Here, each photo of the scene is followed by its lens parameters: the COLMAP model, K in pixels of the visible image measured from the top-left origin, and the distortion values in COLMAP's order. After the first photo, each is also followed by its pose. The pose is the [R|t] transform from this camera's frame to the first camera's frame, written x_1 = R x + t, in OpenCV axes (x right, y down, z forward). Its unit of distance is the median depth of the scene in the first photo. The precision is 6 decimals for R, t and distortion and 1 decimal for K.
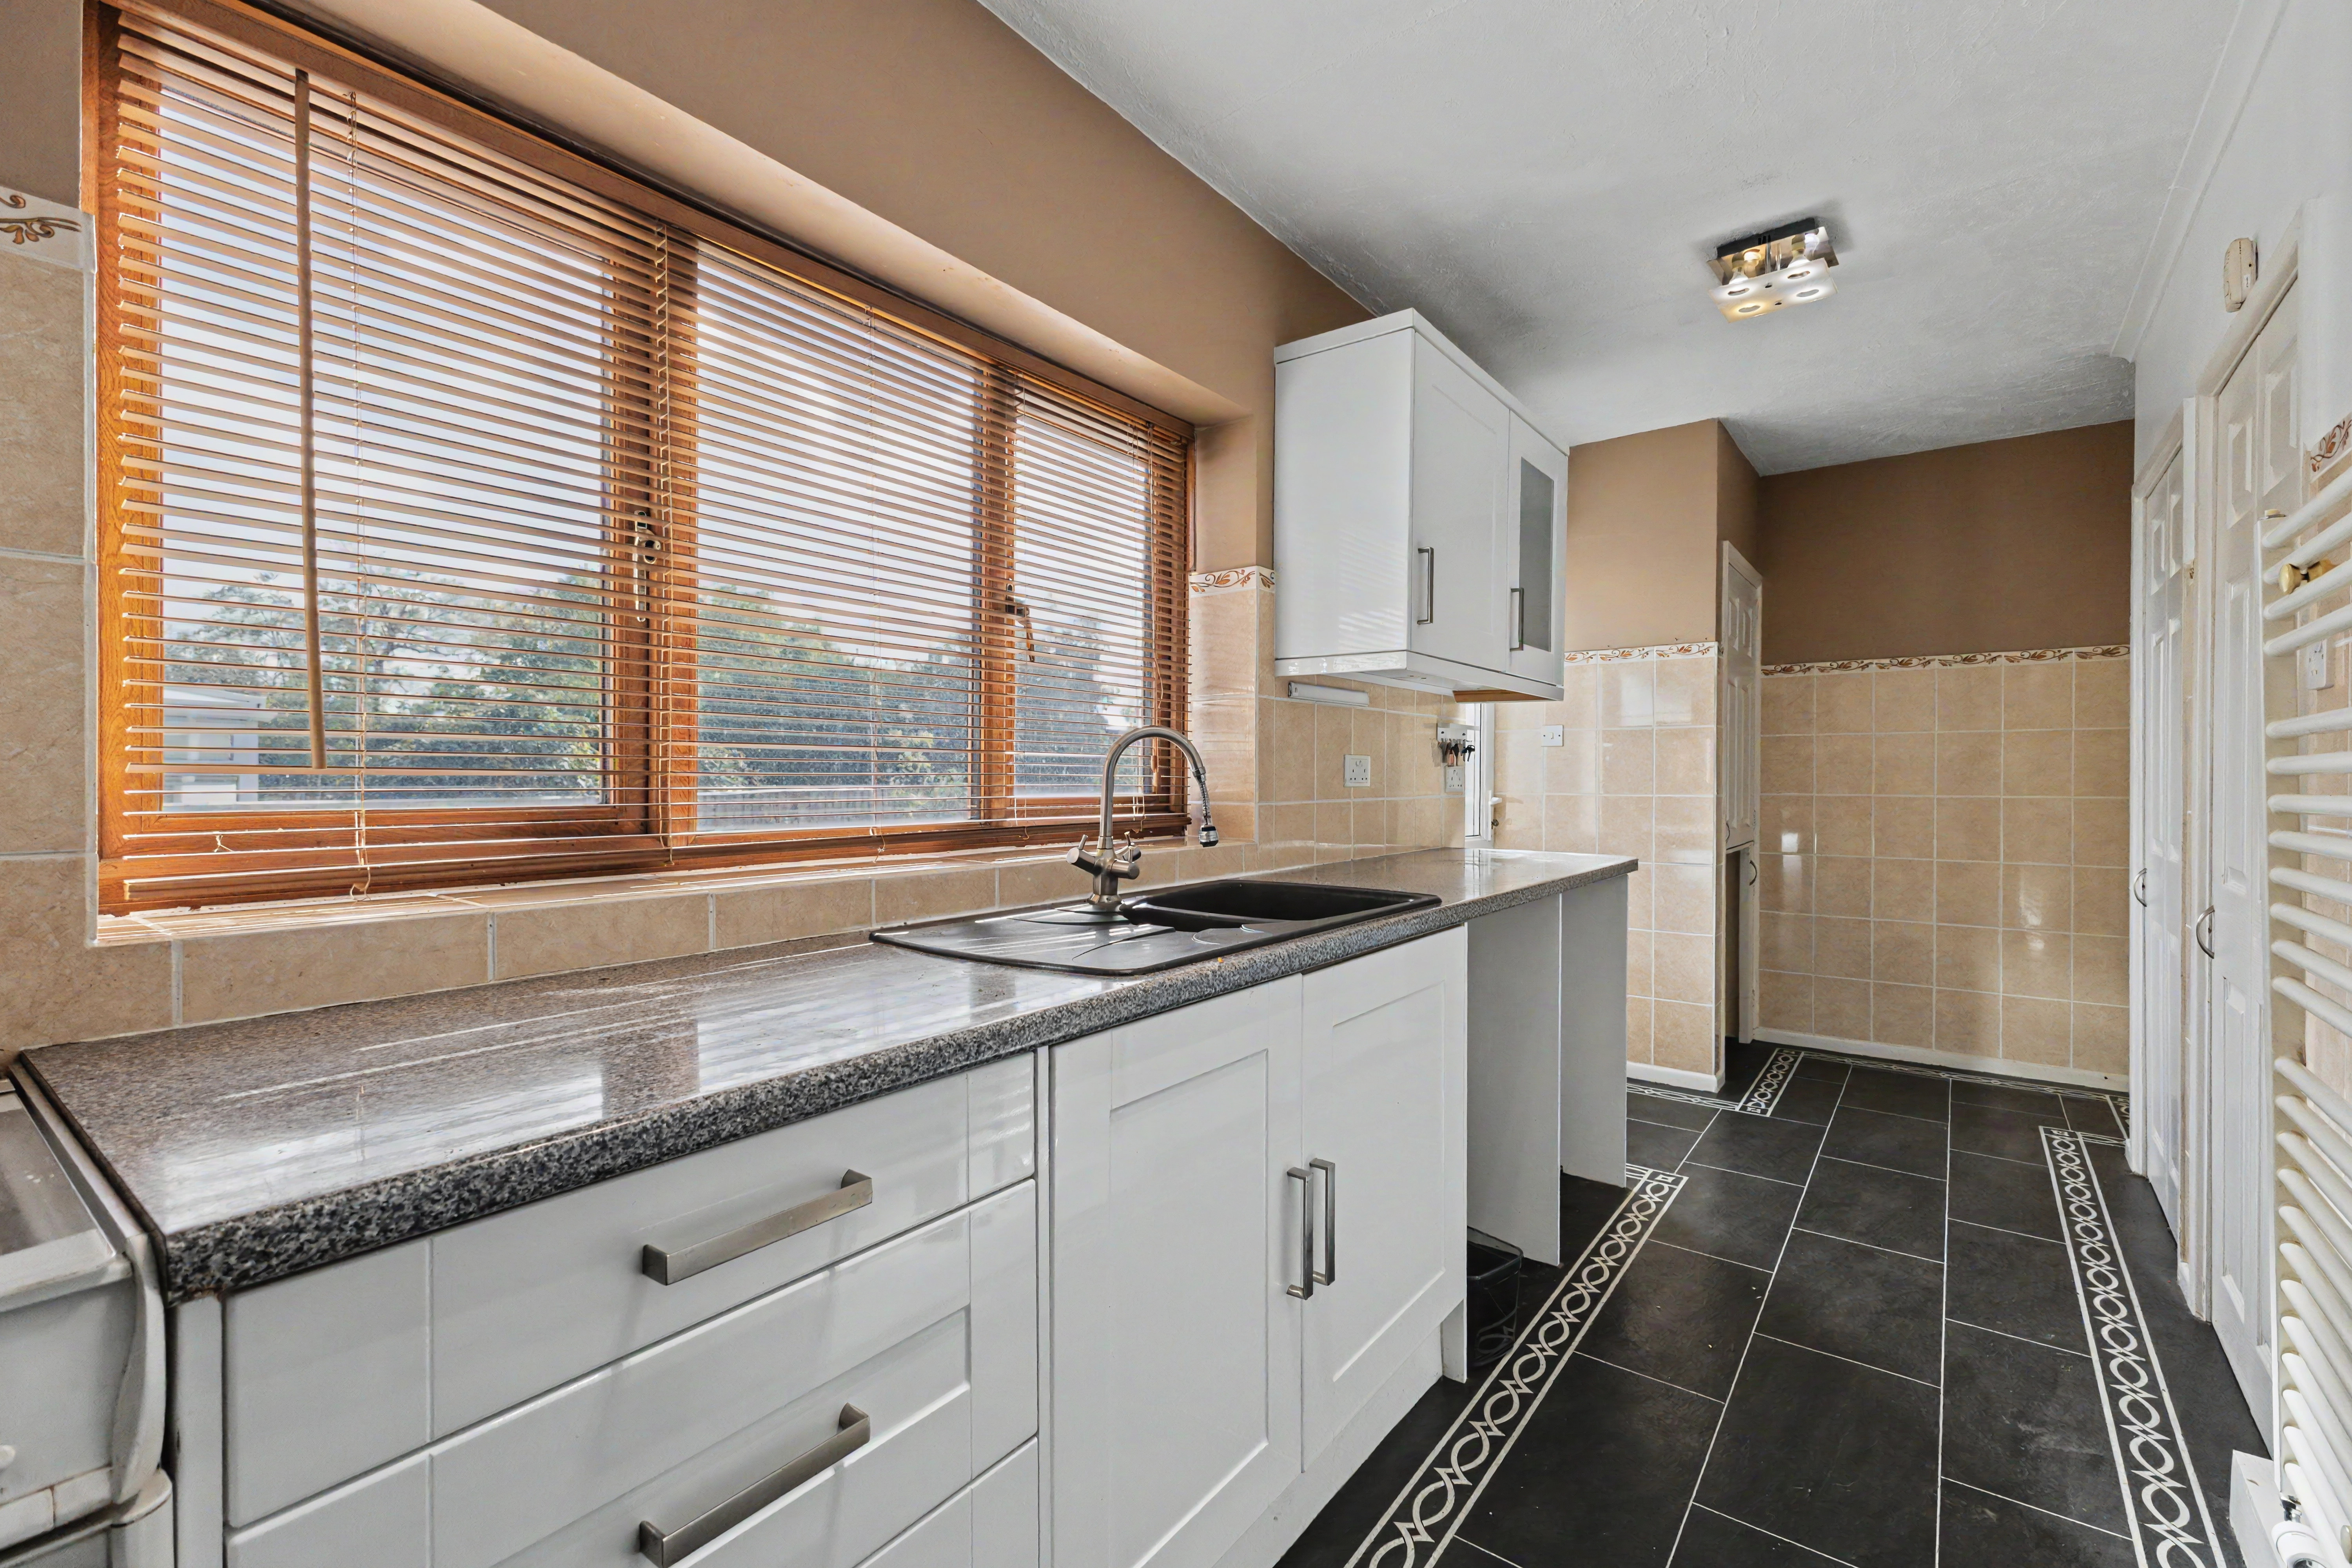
lens RADIAL K [[1010.8, 0, 1172.7], [0, 1010.8, 781.3], [0, 0, 1]] dist [0.002961, 0.000285]
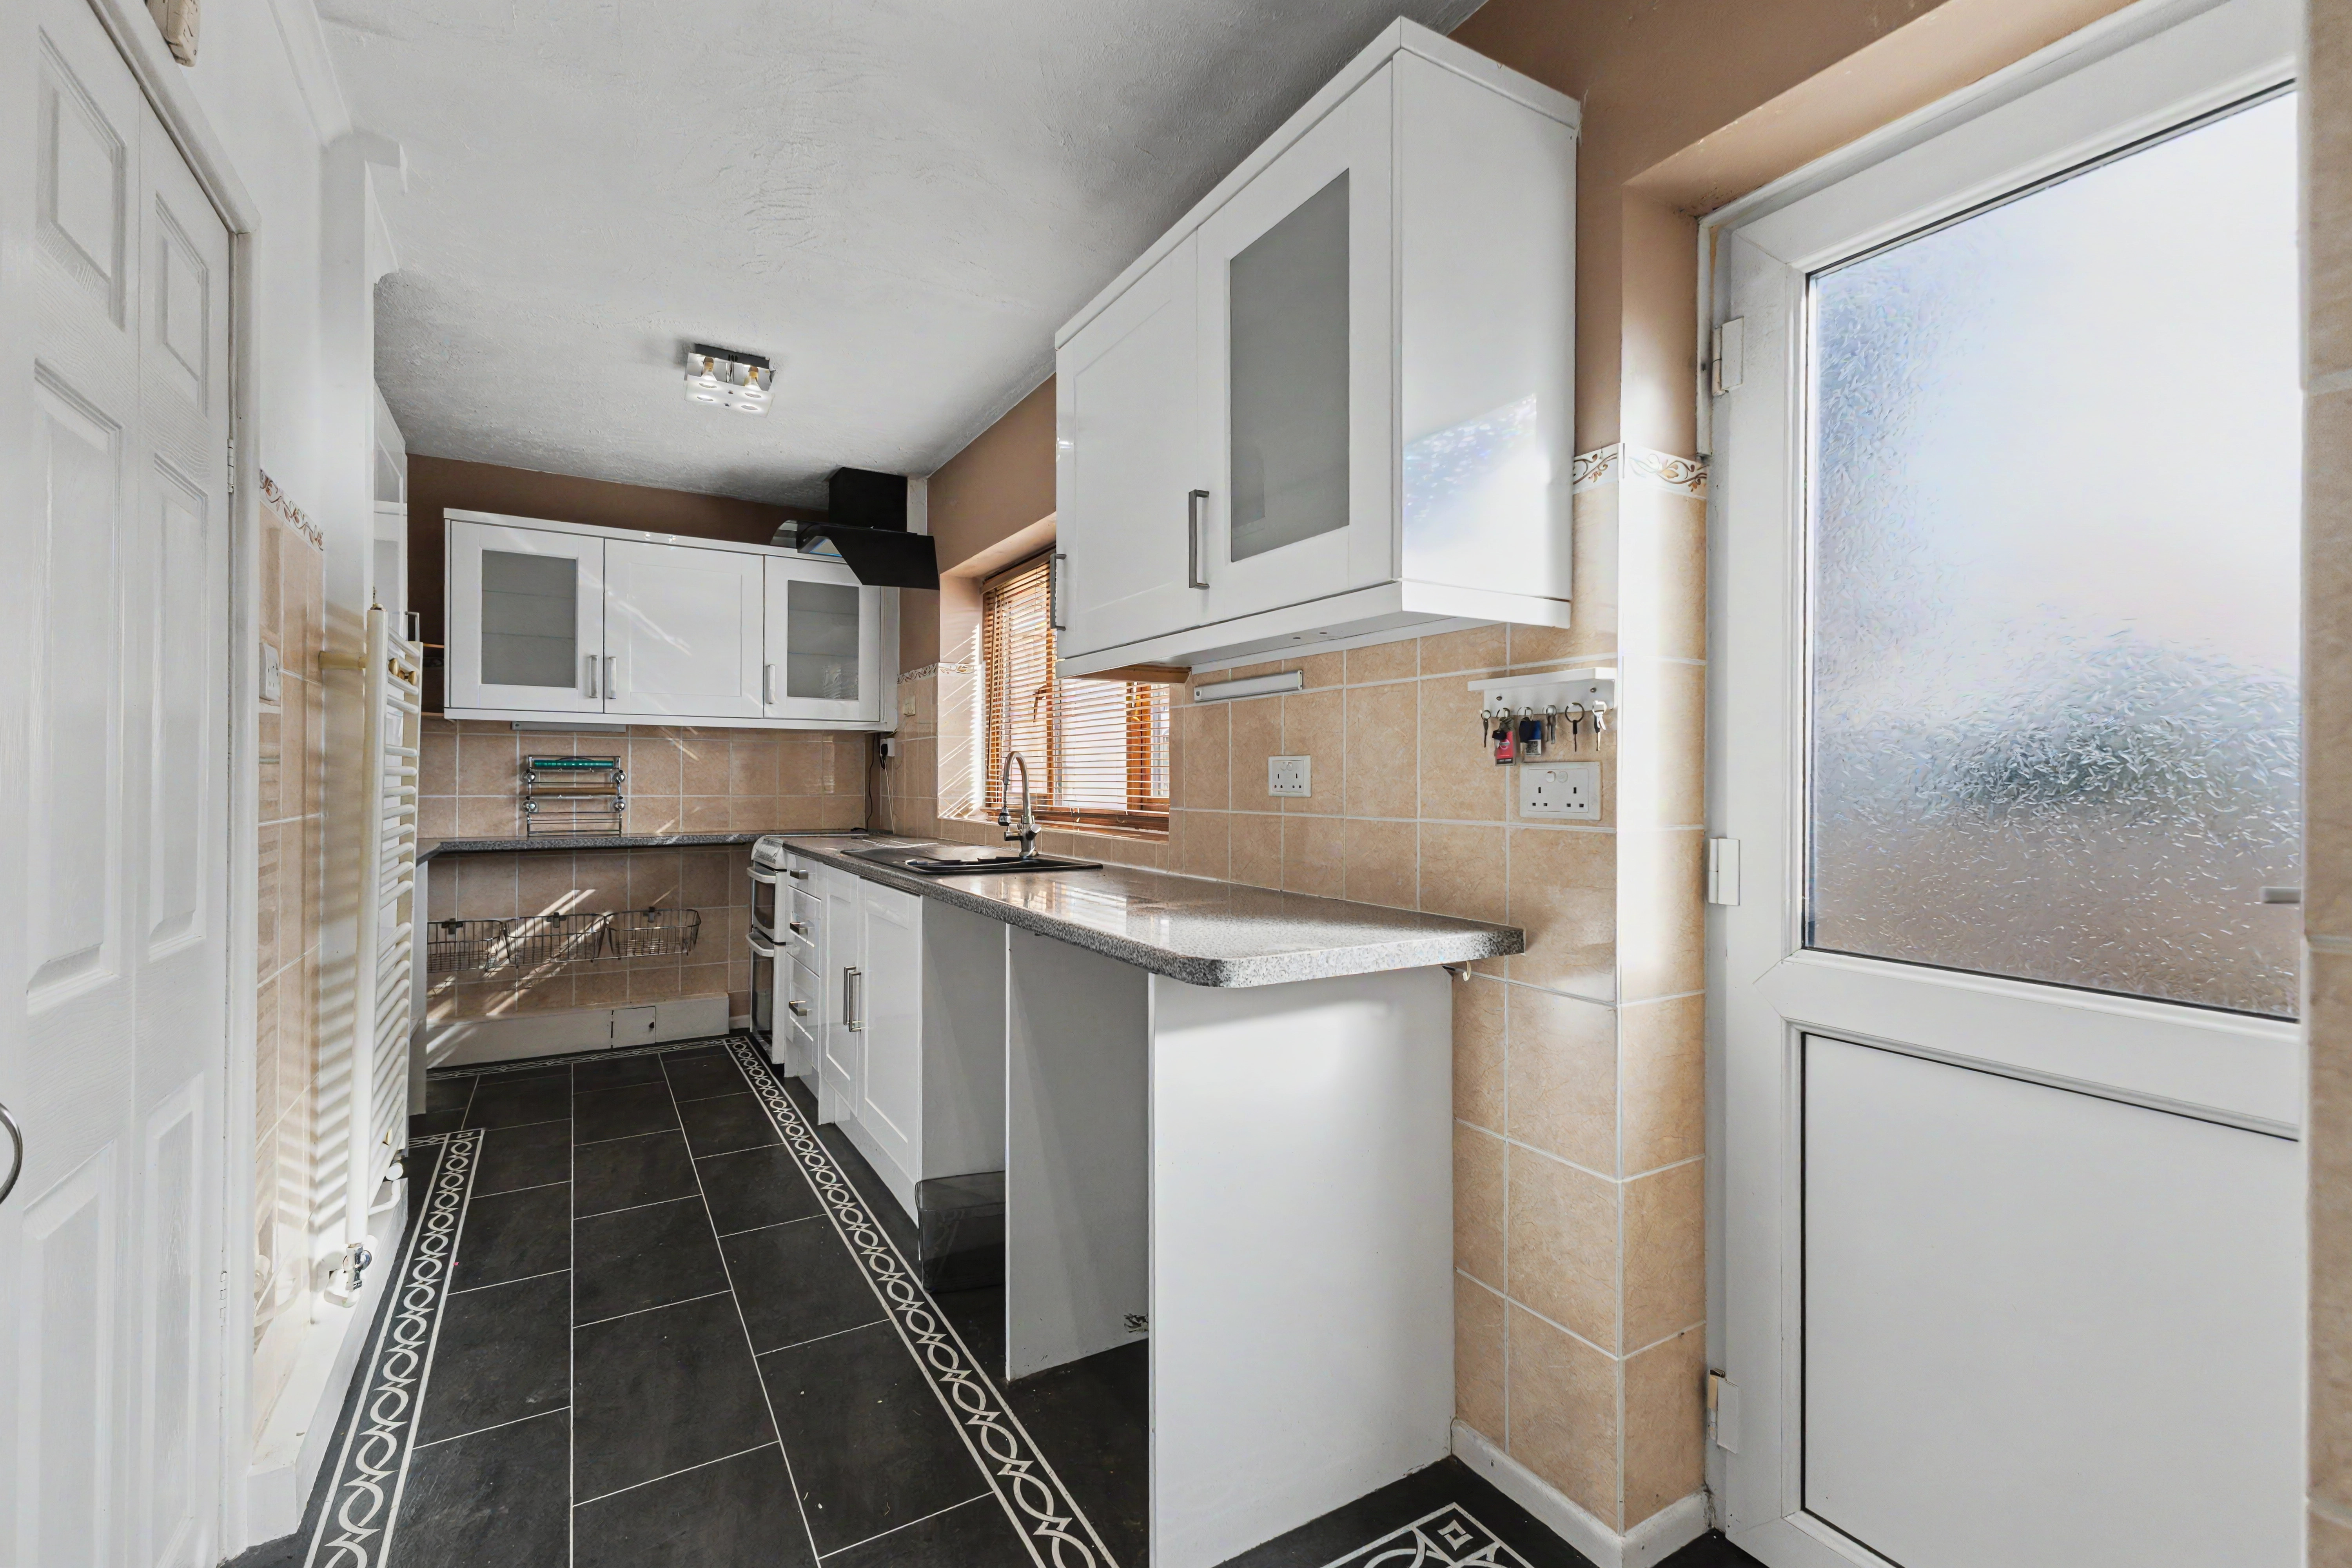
lens RADIAL K [[1010.8, 0, 1172.7], [0, 1010.8, 781.3], [0, 0, 1]] dist [0.002961, 0.000285]
pose [[-0.367330, 0.000644, -0.930091, 1.254156], [-0.006380, 0.999974, 0.003212, -0.011984], [0.930069, 0.007114, -0.367316, 1.630546]]
